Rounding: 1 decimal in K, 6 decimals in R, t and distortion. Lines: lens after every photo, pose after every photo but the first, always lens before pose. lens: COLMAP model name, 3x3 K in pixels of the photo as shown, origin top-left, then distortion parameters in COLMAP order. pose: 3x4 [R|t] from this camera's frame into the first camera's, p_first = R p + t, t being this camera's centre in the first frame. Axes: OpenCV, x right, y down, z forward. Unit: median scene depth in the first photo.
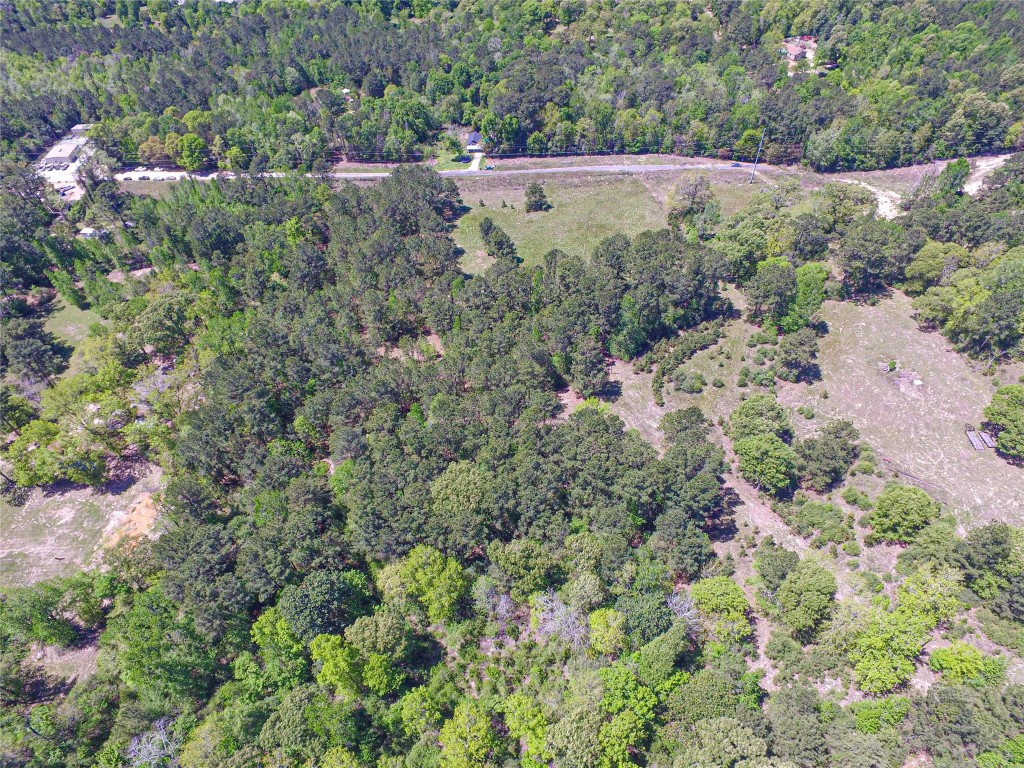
lens RADIAL K [[599.1, 0, 512.0], [0, 599.1, 384.0], [0, 0, 1]] dist [-0.007519, 0.009796]
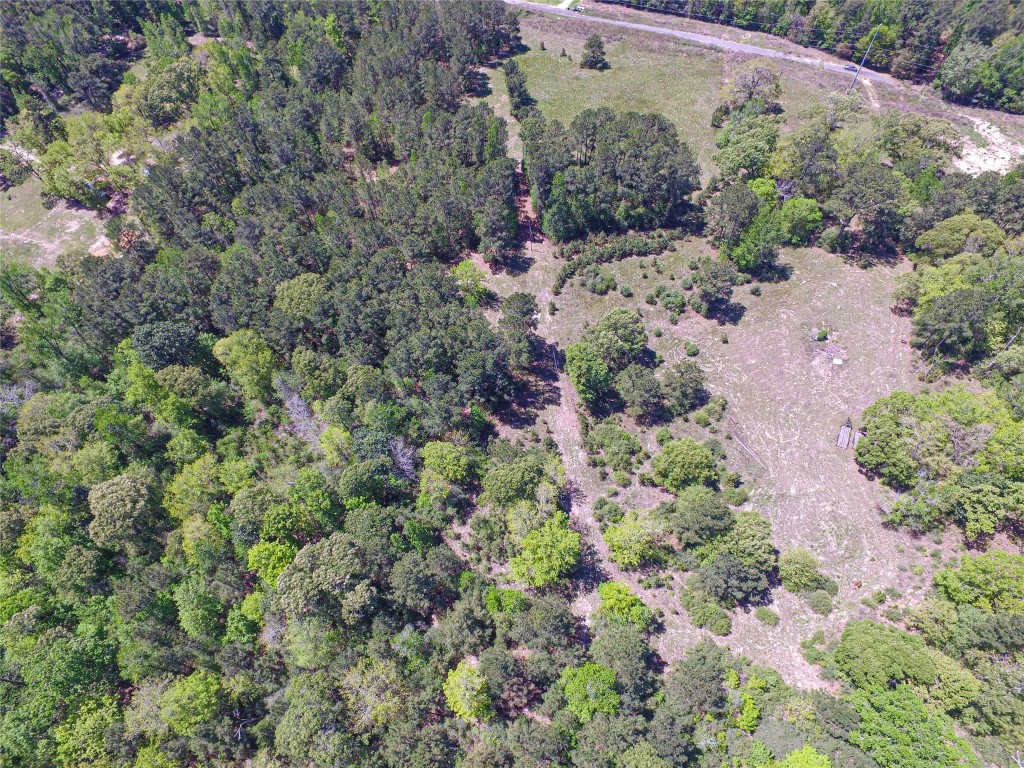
lens RADIAL K [[599.1, 0, 512.0], [0, 599.1, 384.0], [0, 0, 1]] dist [-0.007519, 0.009796]
pose [[0.914074, 0.345987, -0.211570, 0.390253], [-0.293097, 0.924159, 0.244997, -0.041738], [0.280290, -0.161935, 0.946158, 0.027272]]
